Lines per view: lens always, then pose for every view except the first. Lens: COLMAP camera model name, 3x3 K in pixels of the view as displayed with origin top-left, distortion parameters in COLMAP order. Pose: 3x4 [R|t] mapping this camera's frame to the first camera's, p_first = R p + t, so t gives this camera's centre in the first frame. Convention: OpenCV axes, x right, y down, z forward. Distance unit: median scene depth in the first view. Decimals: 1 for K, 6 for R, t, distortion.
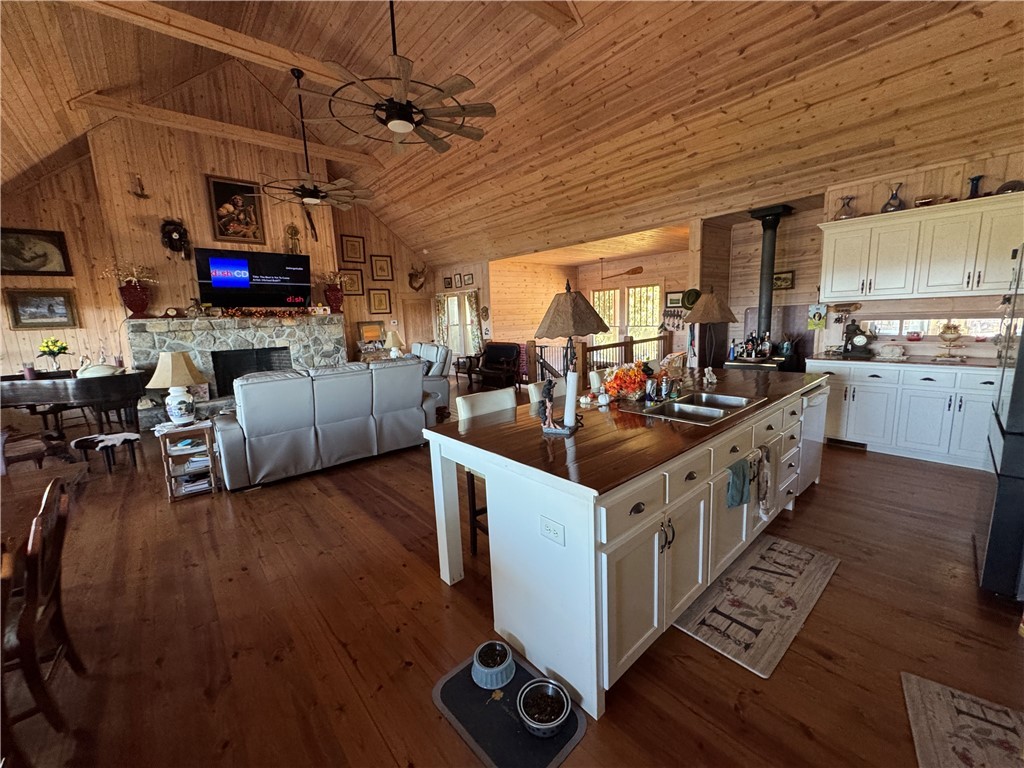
lens RADIAL K [[406.0, 0, 513.0], [0, 406.0, 379.4], [0, 0, 1]] dist [-0.001232, 0.000198]
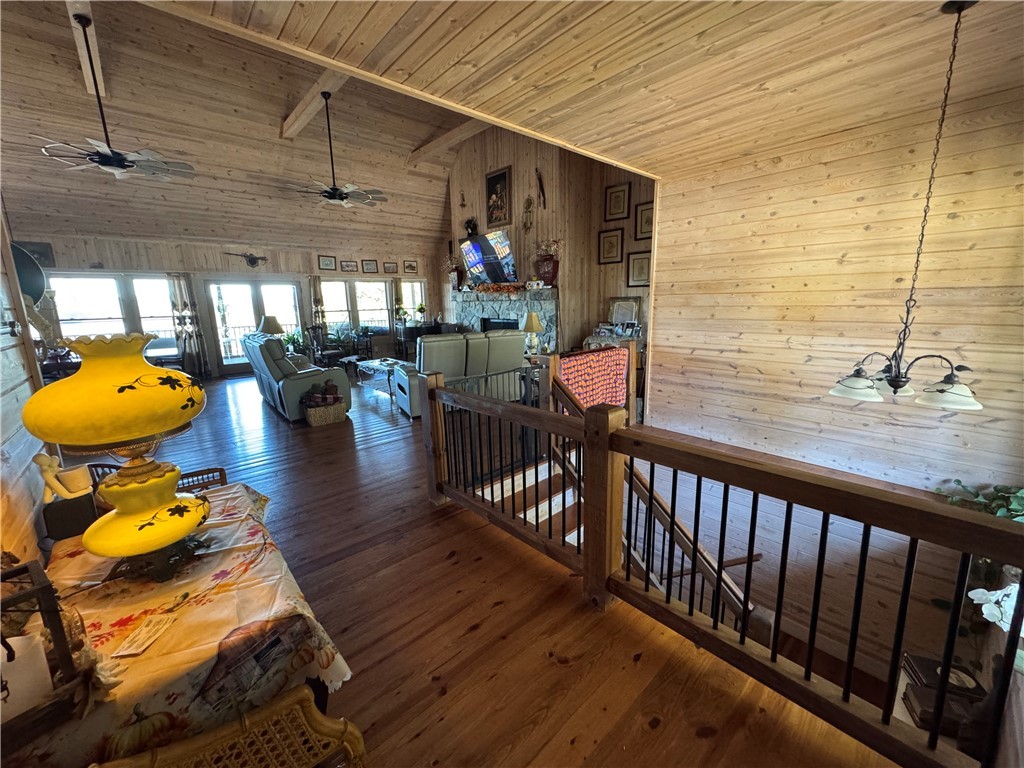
lens RADIAL K [[406.0, 0, 514.1], [0, 406.0, 381.4], [0, 0, 1]] dist [-0.001232, 0.000198]
pose [[0.020405, 0.238989, -0.970808, 0.563508], [-0.136975, 0.962522, 0.234070, -0.188325], [0.990364, 0.128200, 0.052375, 1.042067]]
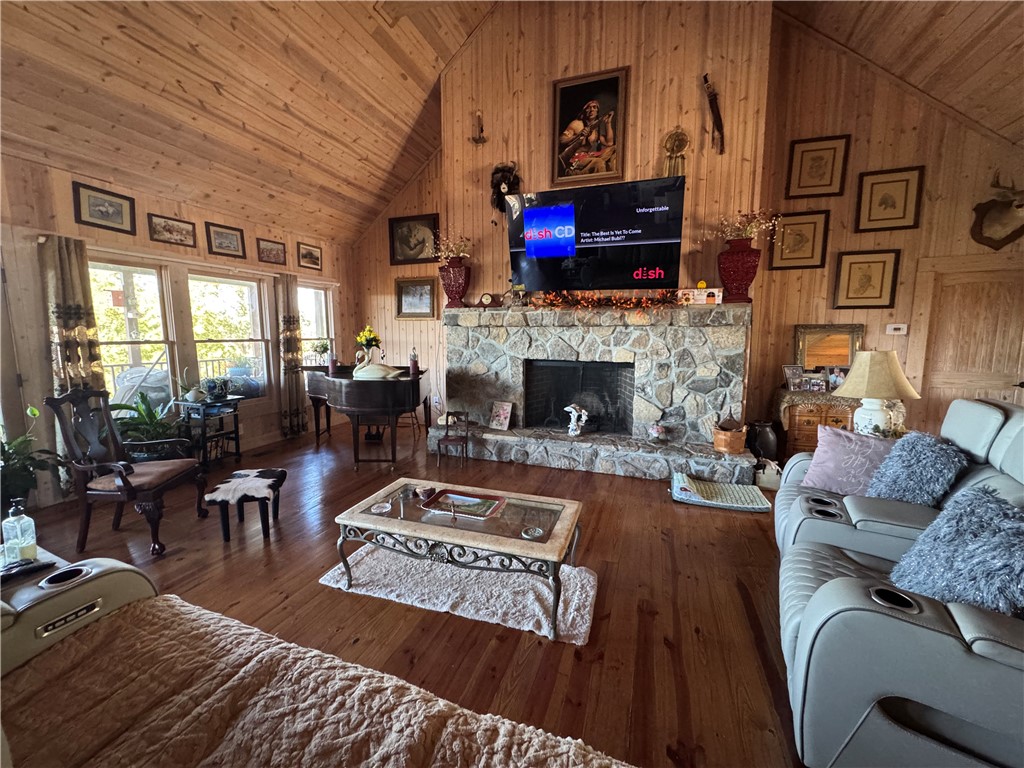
lens RADIAL K [[406.0, 0, 513.4], [0, 406.0, 381.2], [0, 0, 1]] dist [-0.001232, 0.000198]
pose [[0.493220, 0.145454, -0.857658, -0.169835], [-0.159089, 0.984376, 0.075456, -0.078643], [0.855234, 0.099228, 0.508654, 0.635607]]
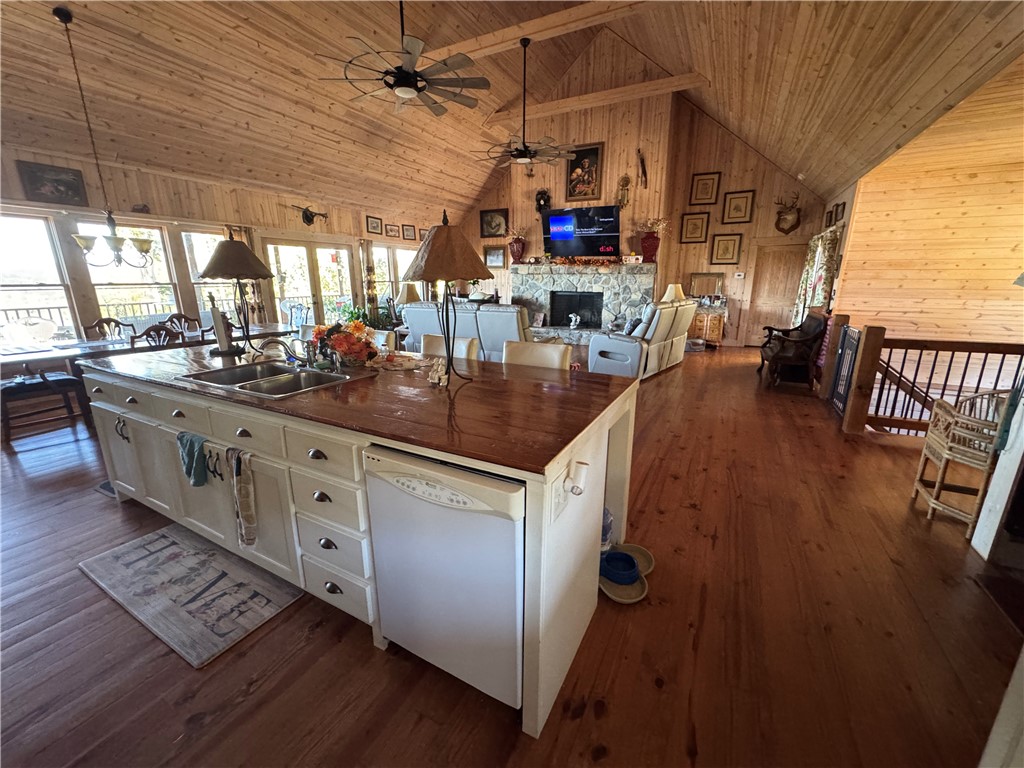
lens RADIAL K [[406.0, 0, 514.7], [0, 406.0, 380.3], [0, 0, 1]] dist [-0.001232, 0.000198]
pose [[0.362920, 0.271030, -0.891534, 0.464457], [-0.162799, 0.960493, 0.225722, -0.066991], [0.917489, 0.063222, 0.392705, 0.383392]]
